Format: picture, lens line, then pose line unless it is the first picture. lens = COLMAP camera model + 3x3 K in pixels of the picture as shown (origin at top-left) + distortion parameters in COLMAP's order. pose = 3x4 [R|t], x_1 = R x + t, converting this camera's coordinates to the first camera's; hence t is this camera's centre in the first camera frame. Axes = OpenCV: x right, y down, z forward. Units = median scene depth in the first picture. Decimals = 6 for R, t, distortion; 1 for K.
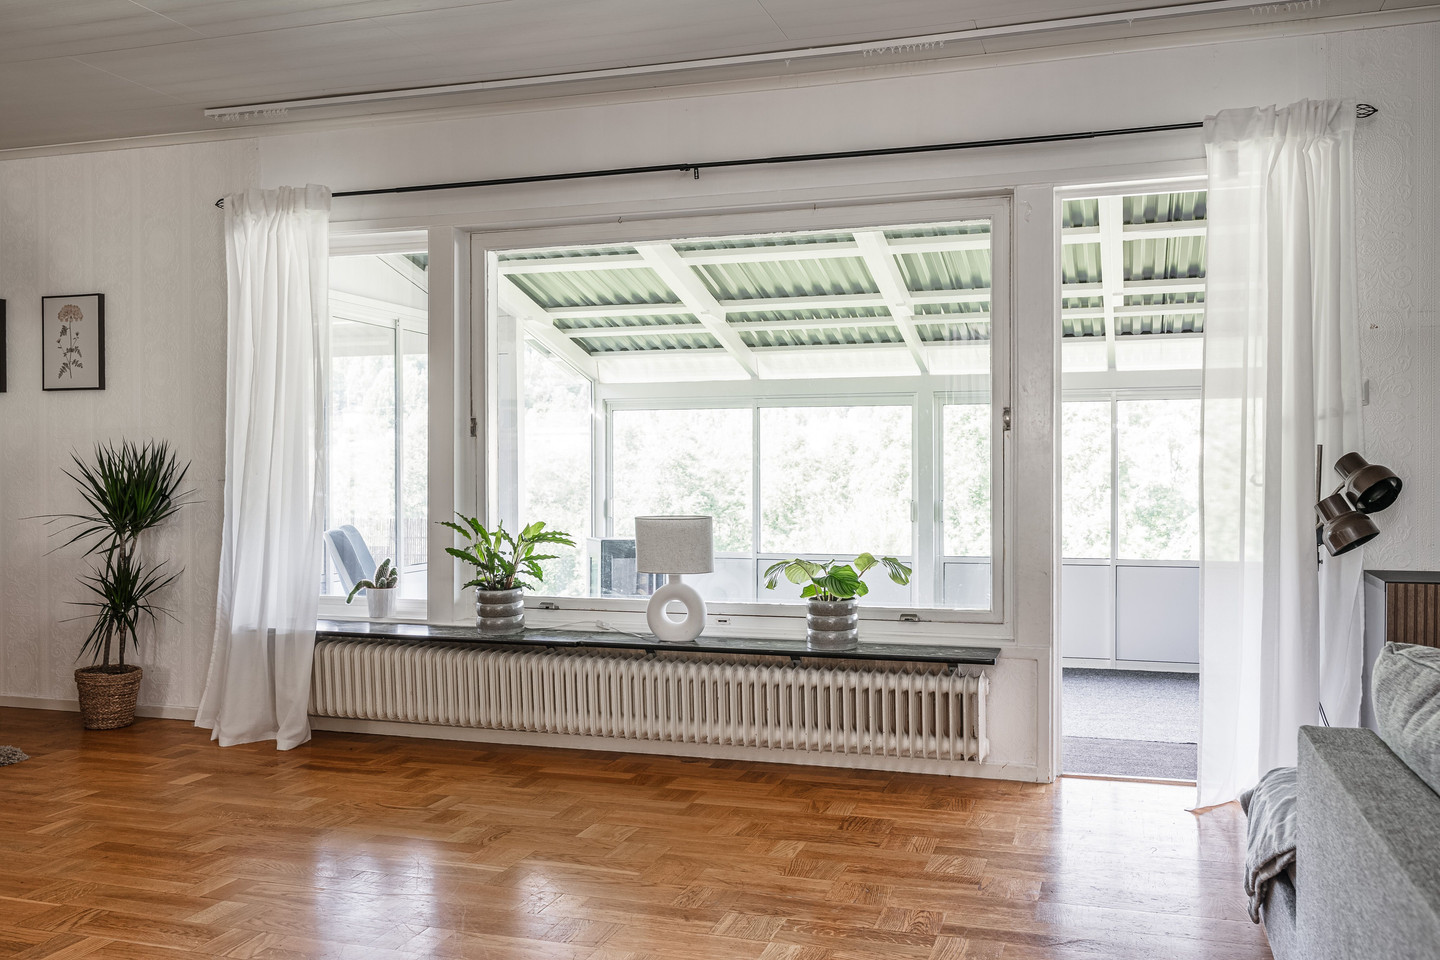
lens RADIAL K [[1266.4, 0, 722.0], [0, 1266.4, 477.1], [0, 0, 1]] dist [-0.004319, -0.001476]
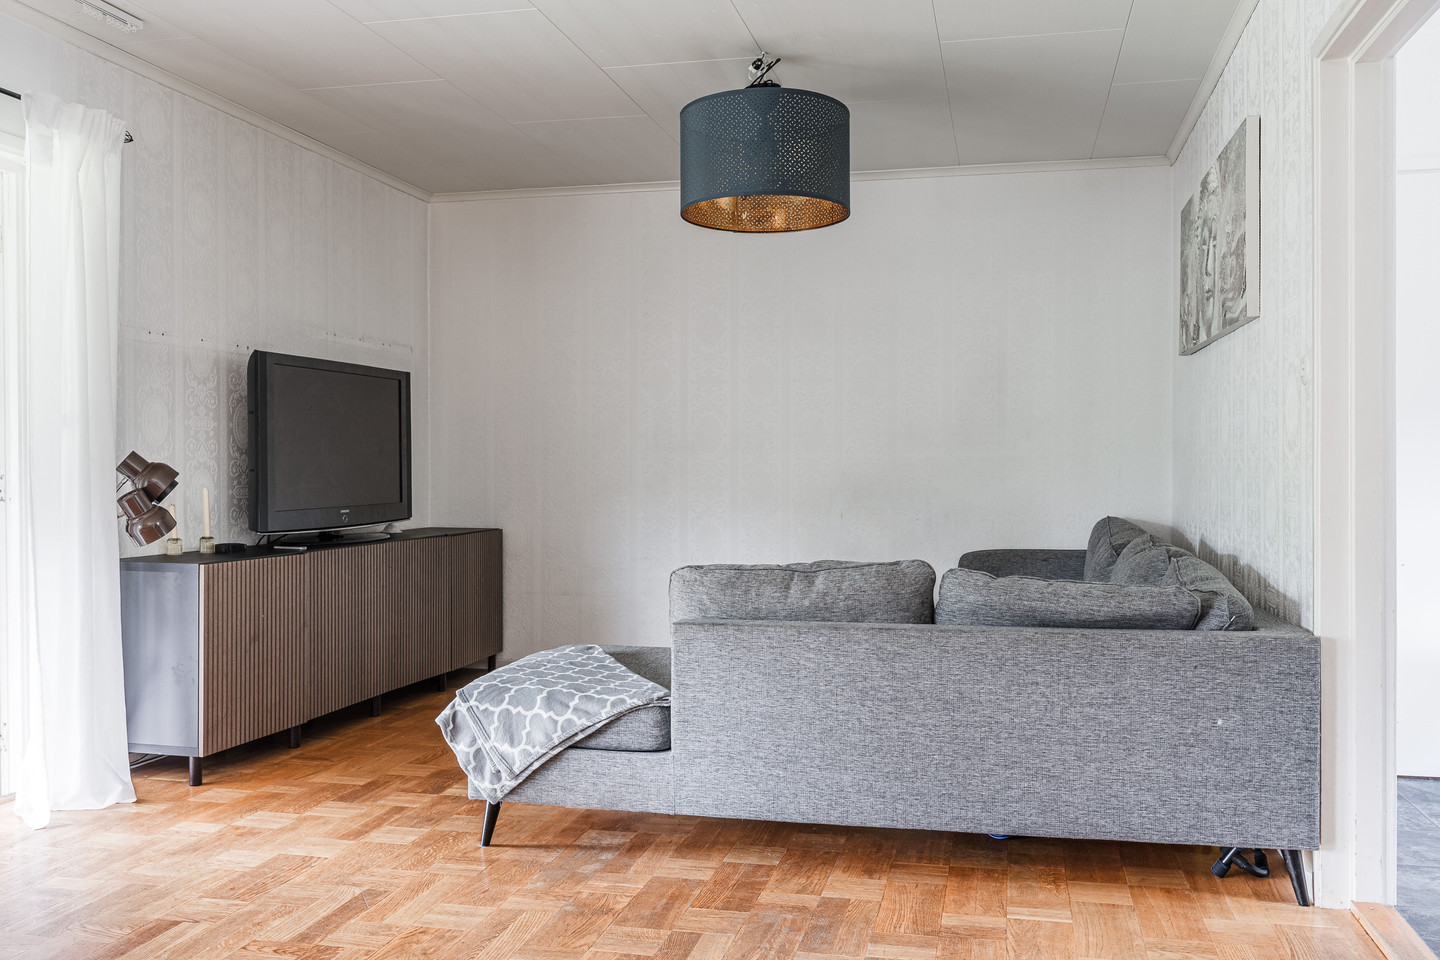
lens RADIAL K [[1277.4, 0, 720.5], [0, 1277.4, 477.7], [0, 0, 1]] dist [0.005819, 0.002326]
pose [[-0.094815, -0.004848, 0.995483, -0.647041], [0.007547, 0.999956, 0.005588, 0.001109], [-0.995466, 0.008043, -0.094774, 0.607258]]
